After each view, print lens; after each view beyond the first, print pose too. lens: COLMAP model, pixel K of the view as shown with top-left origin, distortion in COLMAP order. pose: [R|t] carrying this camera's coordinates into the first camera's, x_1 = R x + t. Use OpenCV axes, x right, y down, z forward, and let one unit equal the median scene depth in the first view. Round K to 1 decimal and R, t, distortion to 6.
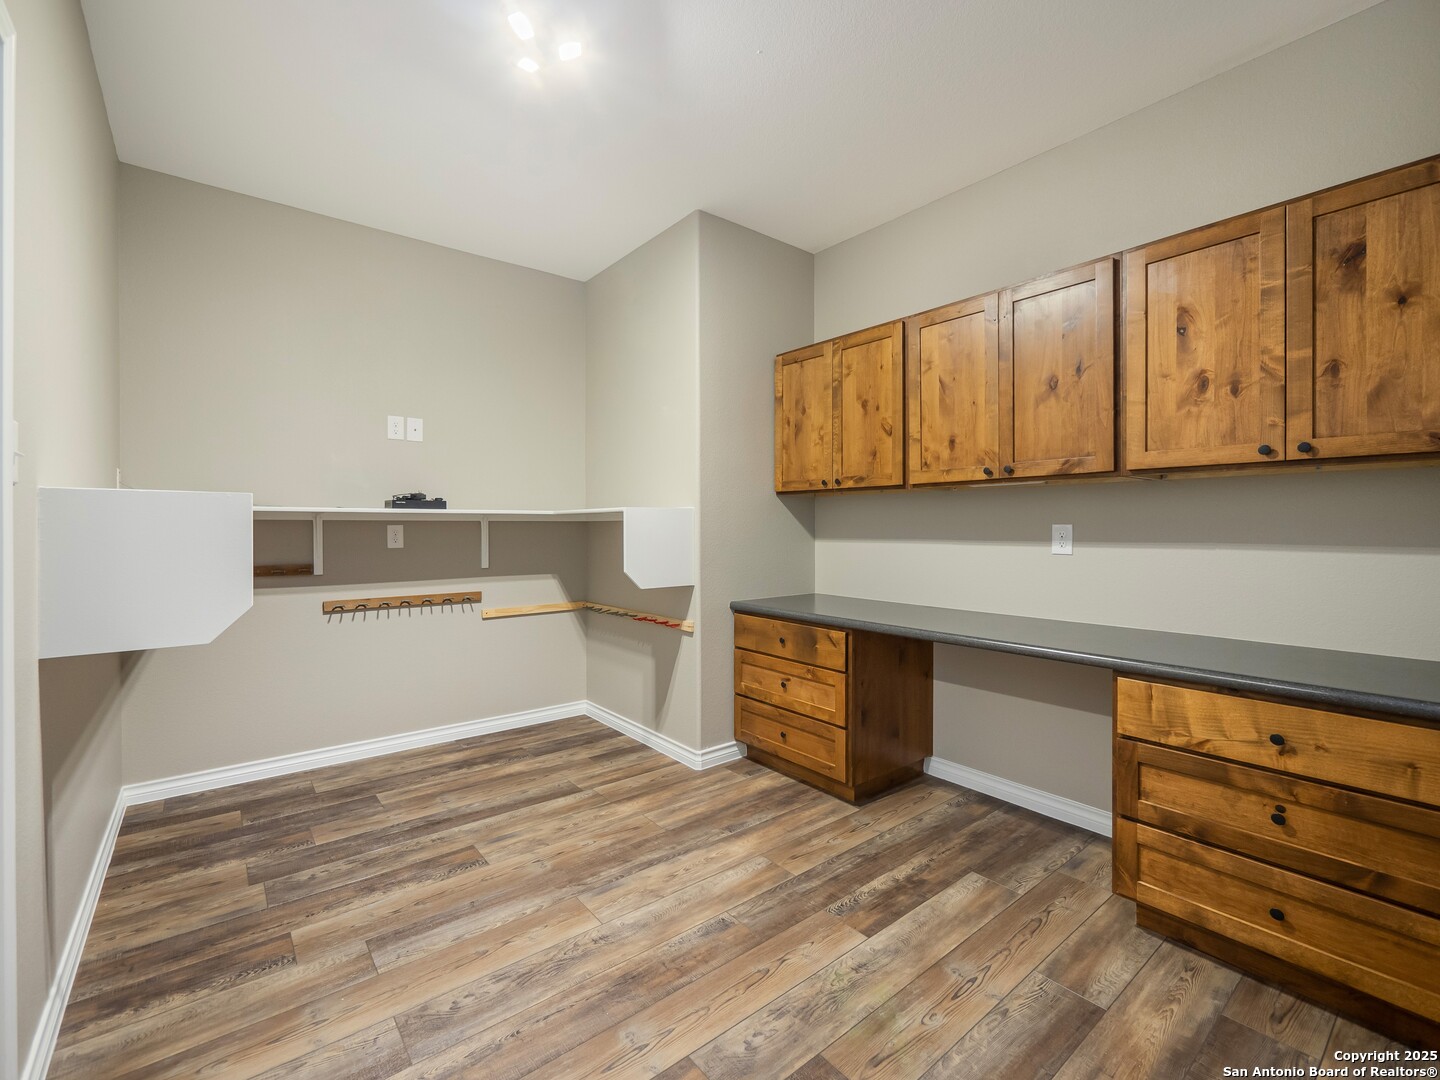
lens RADIAL K [[608.9, 0, 709.1], [0, 608.9, 531.9], [0, 0, 1]] dist [-0.003733, 0.000219]
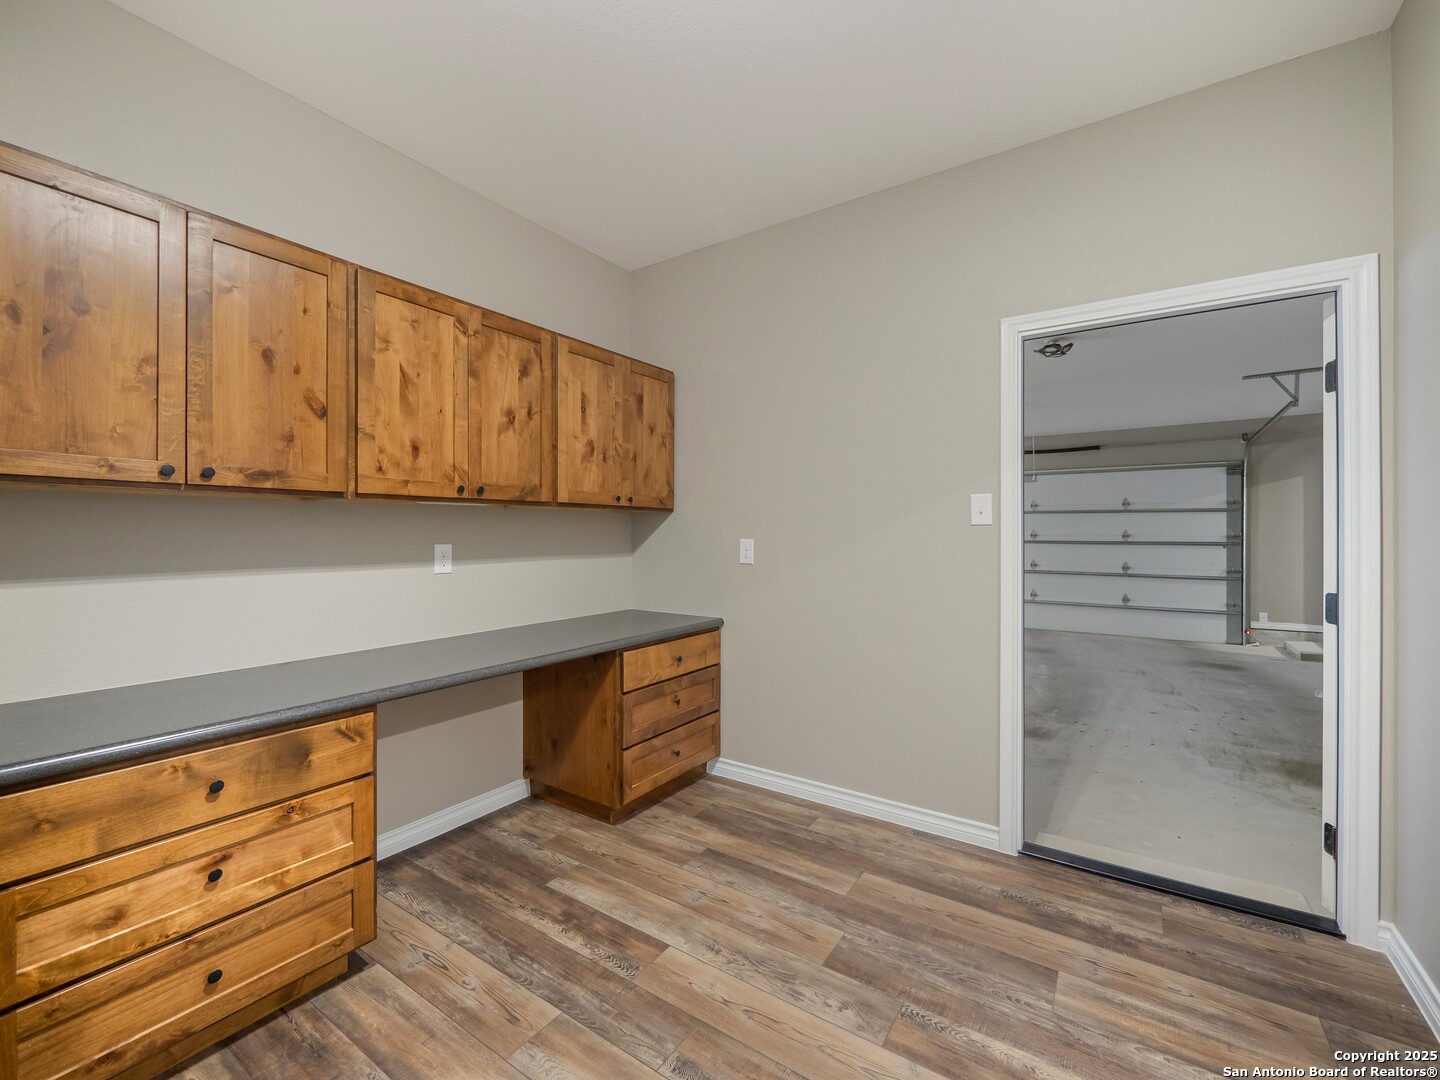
lens RADIAL K [[608.9, 0, 709.1], [0, 608.9, 531.9], [0, 0, 1]] dist [-0.003733, 0.000219]
pose [[-0.274404, 0.001022, 0.961614, -0.610922], [0.009554, 0.999953, 0.001663, -0.034564], [-0.961567, 0.009644, -0.274401, 0.977503]]
